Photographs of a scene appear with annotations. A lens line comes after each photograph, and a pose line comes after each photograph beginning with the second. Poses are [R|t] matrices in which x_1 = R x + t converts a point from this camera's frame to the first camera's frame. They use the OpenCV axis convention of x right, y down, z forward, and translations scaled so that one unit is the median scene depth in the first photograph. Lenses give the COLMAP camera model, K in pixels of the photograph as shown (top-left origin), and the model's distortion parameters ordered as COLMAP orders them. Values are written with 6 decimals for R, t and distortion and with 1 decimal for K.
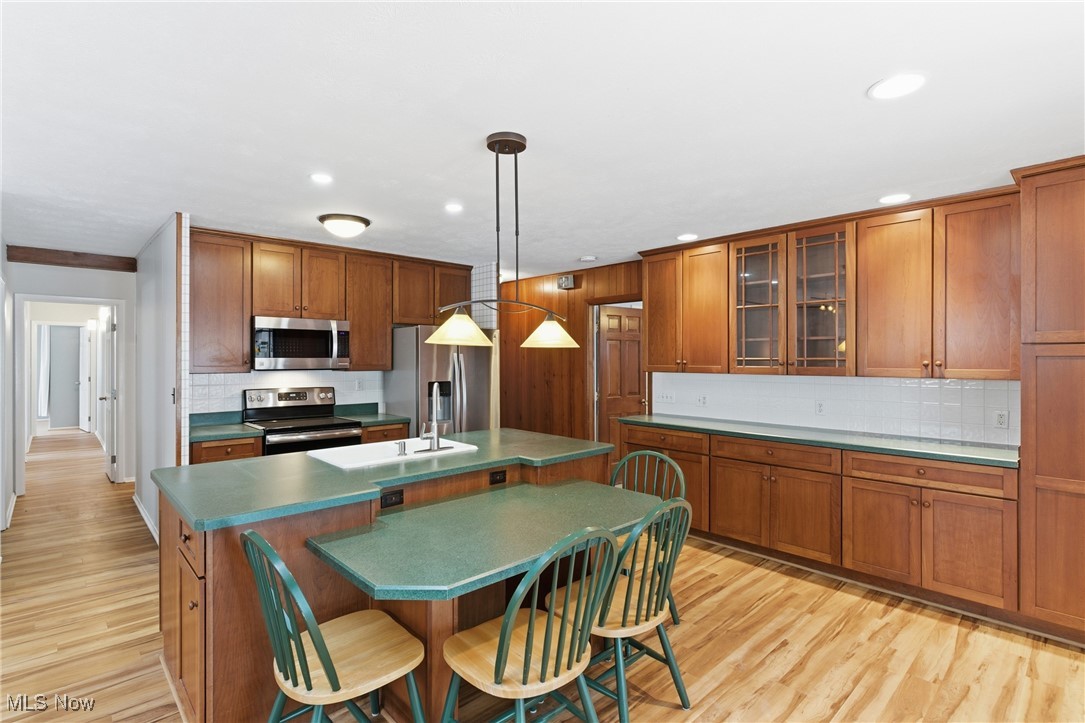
lens RADIAL K [[521.3, 0, 540.0], [0, 521.3, 357.1], [0, 0, 1]] dist [0.000243, -0.000145]
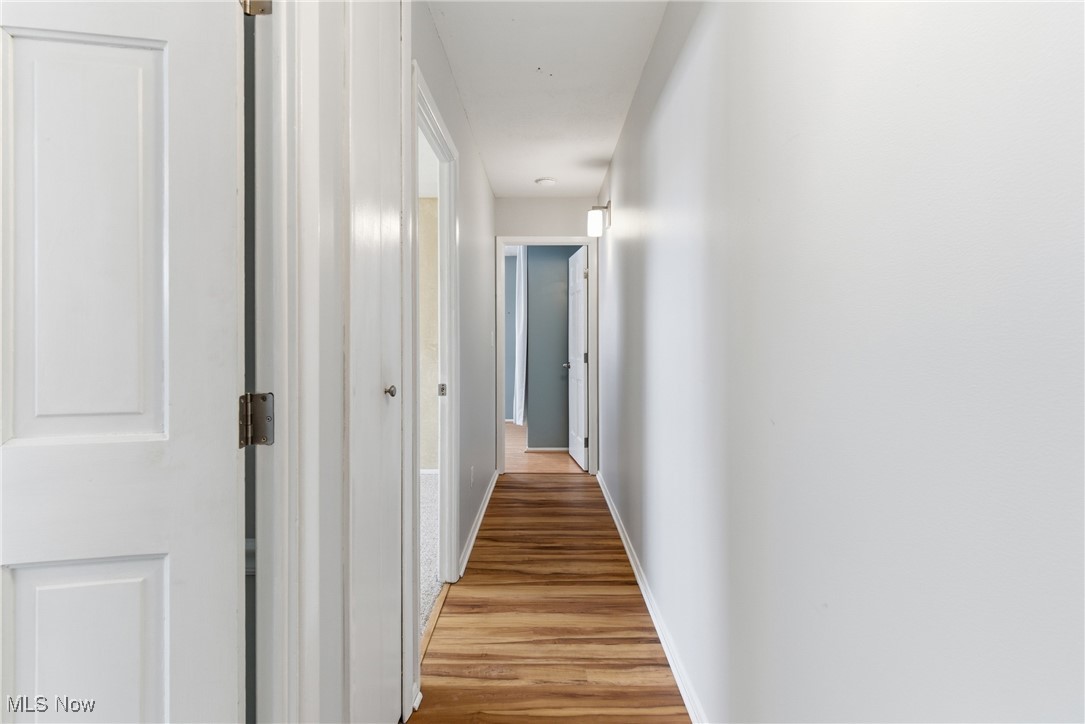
lens RADIAL K [[521.3, 0, 543.7], [0, 521.3, 357.0], [0, 0, 1]] dist [0.000243, -0.000145]
pose [[0.736215, 0.012025, -0.676641, -0.567025], [-0.005843, 0.999918, 0.011412, 0.036712], [0.676723, -0.004448, 0.736224, 0.618424]]
